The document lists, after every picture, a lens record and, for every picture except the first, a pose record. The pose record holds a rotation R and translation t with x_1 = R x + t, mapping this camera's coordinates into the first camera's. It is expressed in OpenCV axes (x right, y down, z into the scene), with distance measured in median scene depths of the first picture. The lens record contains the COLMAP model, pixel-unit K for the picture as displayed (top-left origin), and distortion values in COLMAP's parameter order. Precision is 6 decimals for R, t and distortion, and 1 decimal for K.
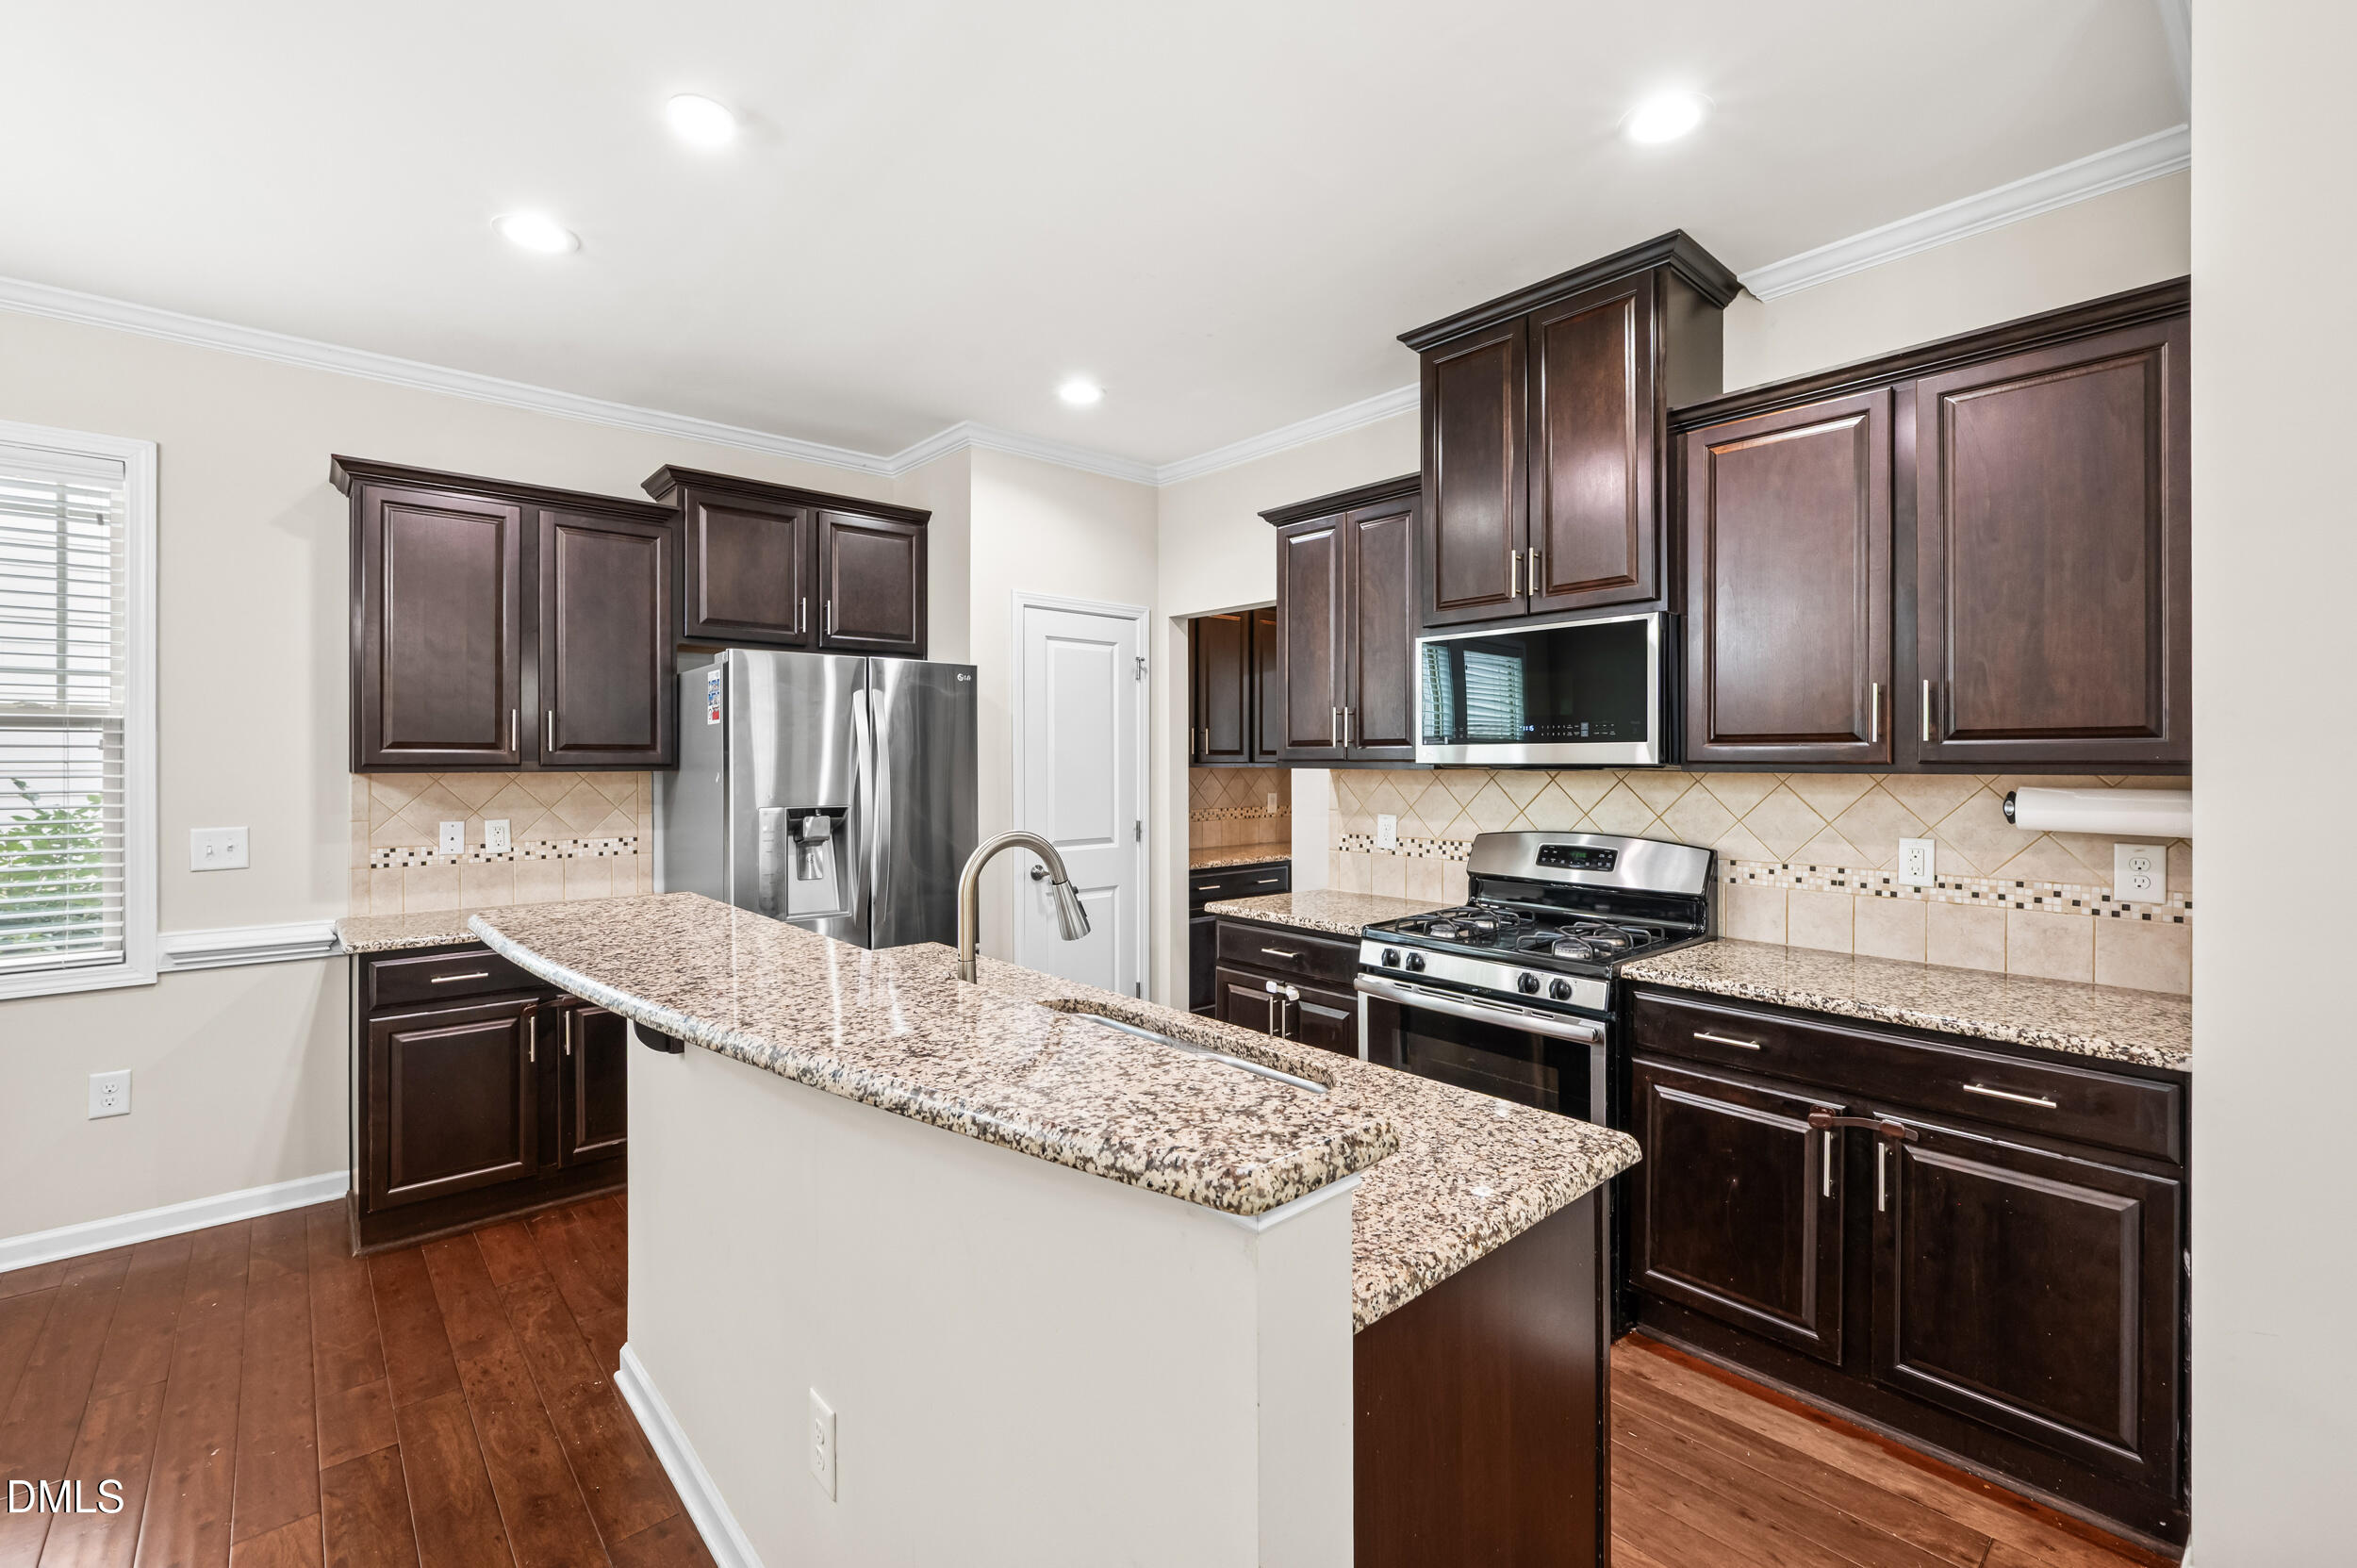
lens RADIAL K [[1010.3, 0, 1184.1], [0, 1010.3, 757.5], [0, 0, 1]] dist [0.001173, -0.000103]
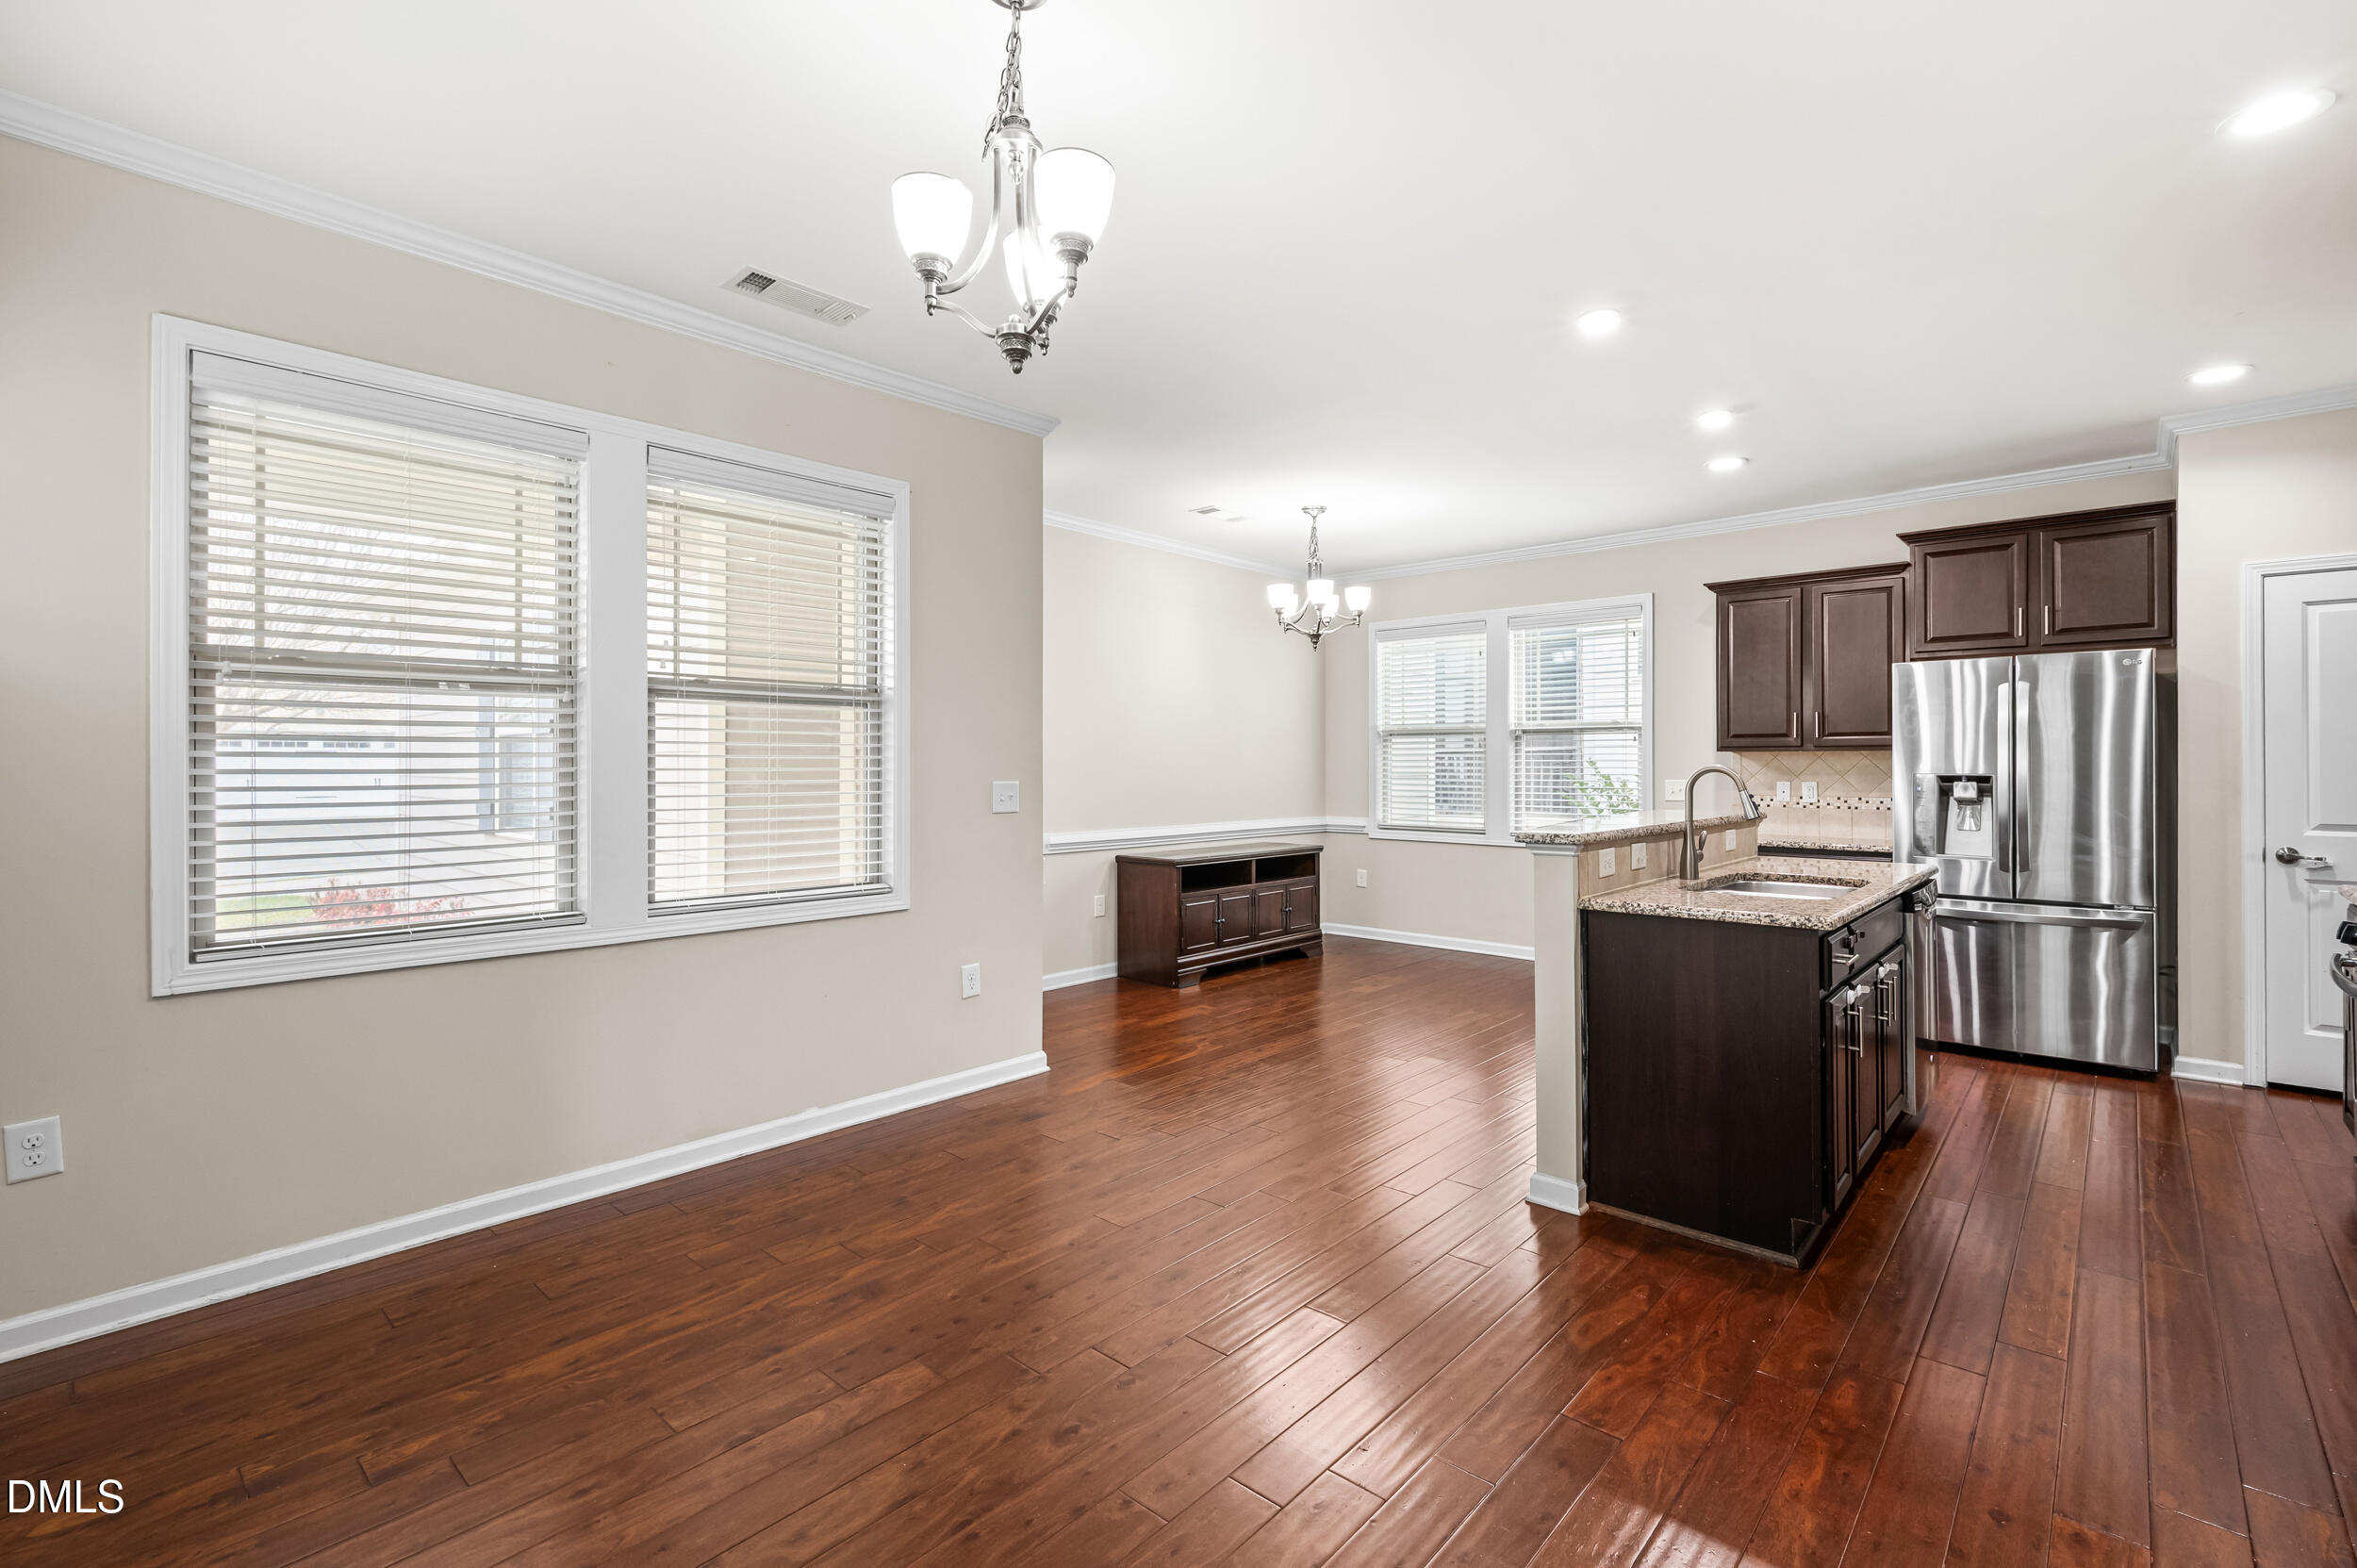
lens RADIAL K [[1053.3, 0, 1178.6], [0, 1053.3, 760.2], [0, 0, 1]] dist [-0.000241, 0.000041]
pose [[0.103088, -0.003002, -0.994668, 1.010254], [0.002954, 0.999992, -0.002712, 0.034034], [0.994668, -0.002659, 0.103096, -0.184879]]
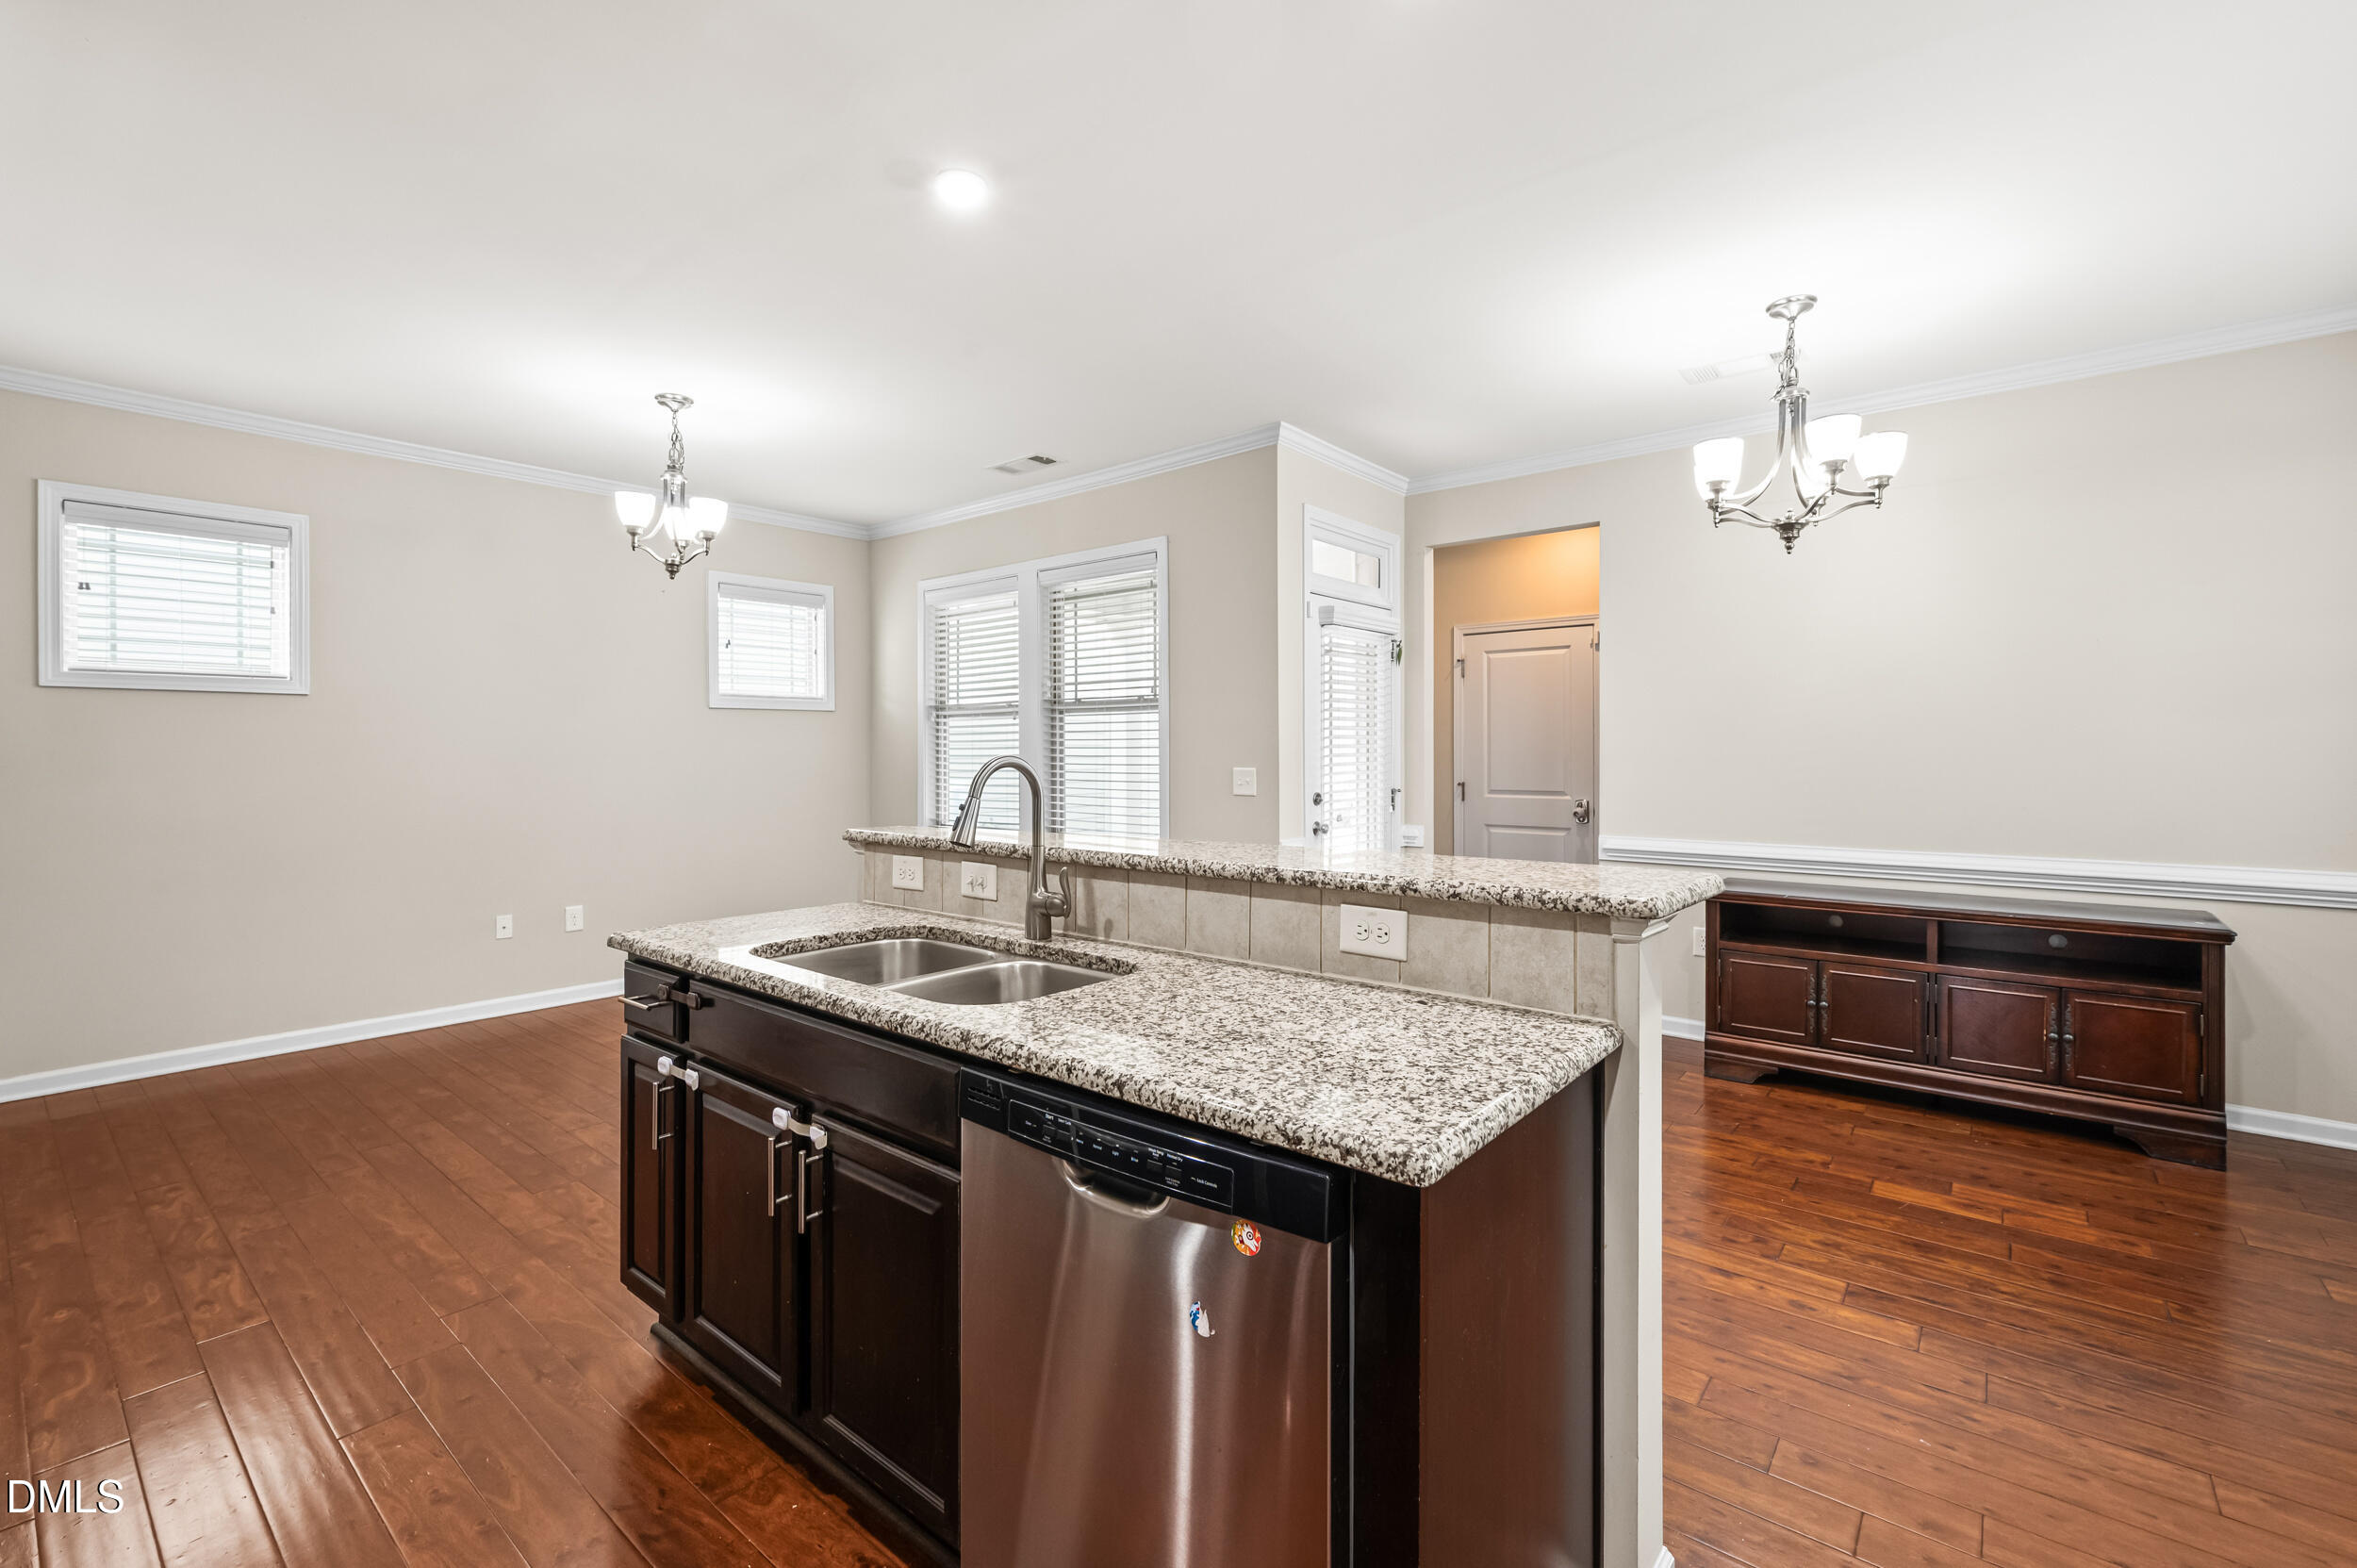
lens RADIAL K [[1010.3, 0, 1184.1], [0, 1010.3, 757.5], [0, 0, 1]] dist [0.001173, -0.000103]
pose [[-0.989011, 0.004047, -0.147787, -0.102840], [0.003752, 0.999990, 0.002272, 0.038482], [0.147794, 0.001693, -0.989017, 1.222764]]
